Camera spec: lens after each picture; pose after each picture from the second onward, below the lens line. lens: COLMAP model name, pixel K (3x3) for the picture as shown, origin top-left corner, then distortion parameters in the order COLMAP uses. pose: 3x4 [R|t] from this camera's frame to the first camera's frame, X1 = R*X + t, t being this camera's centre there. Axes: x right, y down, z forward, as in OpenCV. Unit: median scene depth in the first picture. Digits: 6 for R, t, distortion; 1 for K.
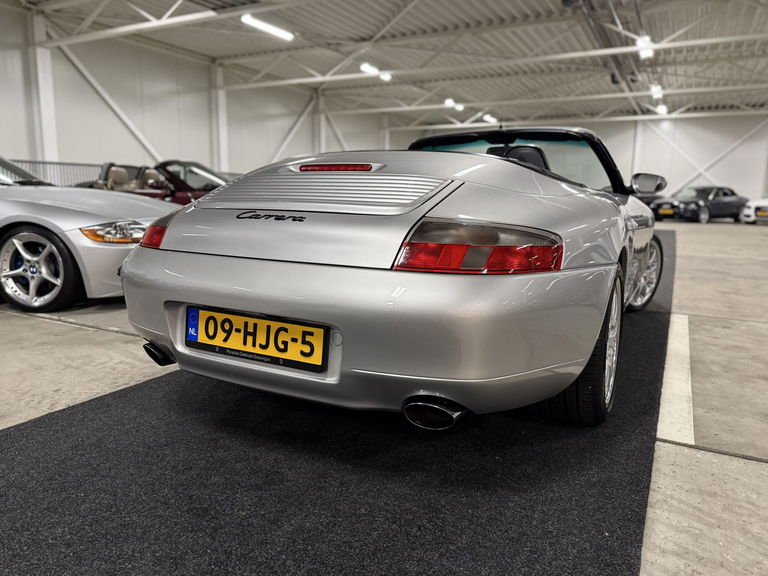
lens RADIAL K [[548.2, 0, 383.8], [0, 548.2, 282.9], [0, 0, 1]] dist [0.068412, -0.103610]
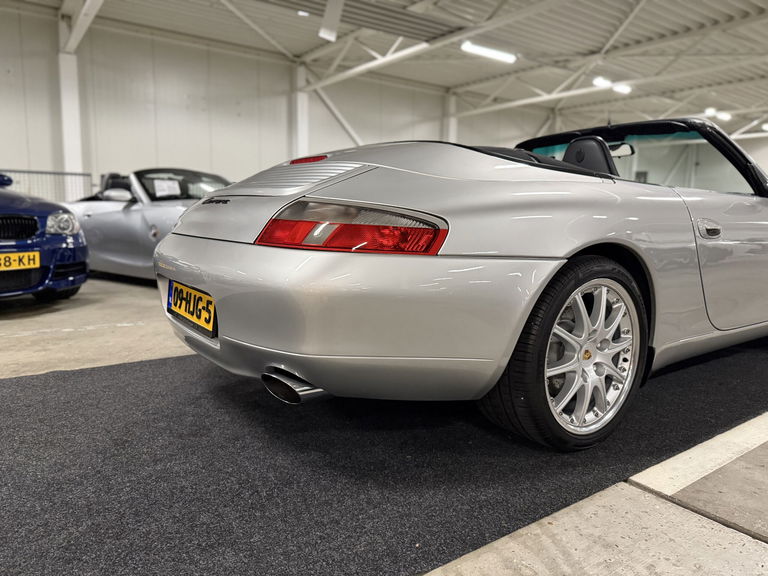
lens RADIAL K [[548.8, 0, 384.0], [0, 548.8, 288.0], [0, 0, 1]] dist [0.013905, -0.029037]
pose [[0.900166, 0.059308, -0.431490, 0.237318], [-0.074242, 0.997081, -0.017834, 0.020467], [0.429172, 0.048088, 0.901942, 0.053475]]
